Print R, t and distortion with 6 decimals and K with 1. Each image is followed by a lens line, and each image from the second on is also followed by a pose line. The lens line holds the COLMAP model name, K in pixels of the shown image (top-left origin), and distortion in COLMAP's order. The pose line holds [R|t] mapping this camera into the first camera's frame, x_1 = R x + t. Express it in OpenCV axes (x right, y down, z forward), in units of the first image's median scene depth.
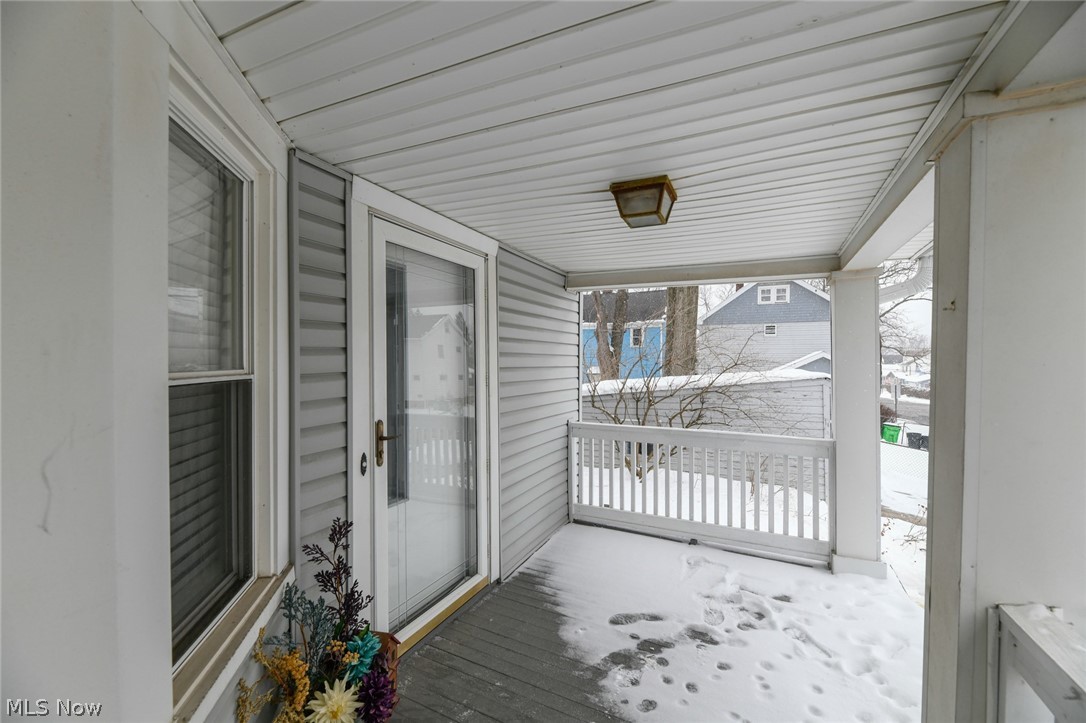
lens RADIAL K [[450.1, 0, 543.5], [0, 450.1, 361.0], [0, 0, 1]] dist [-0.002486, -0.000783]
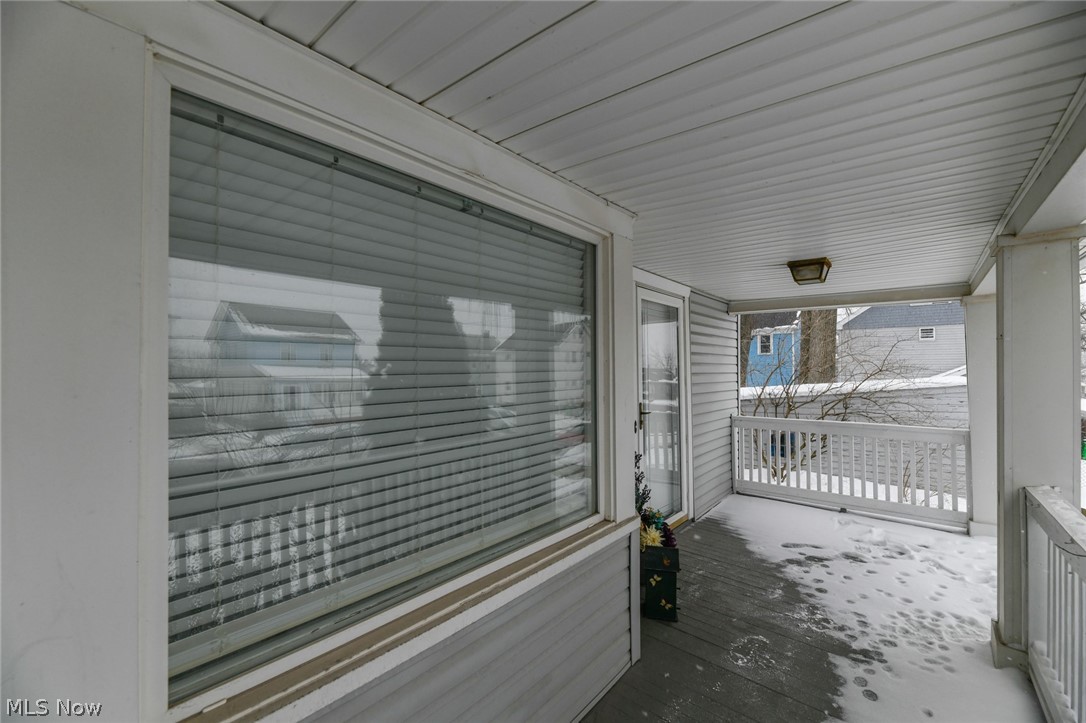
lens RADIAL K [[450.1, 0, 542.4], [0, 450.1, 362.2], [0, 0, 1]] dist [-0.002486, -0.000783]
pose [[0.969538, -0.010557, -0.244715, -0.194658], [0.006171, 0.999806, -0.018681, 0.003294], [0.244865, 0.016602, 0.969415, -0.495453]]
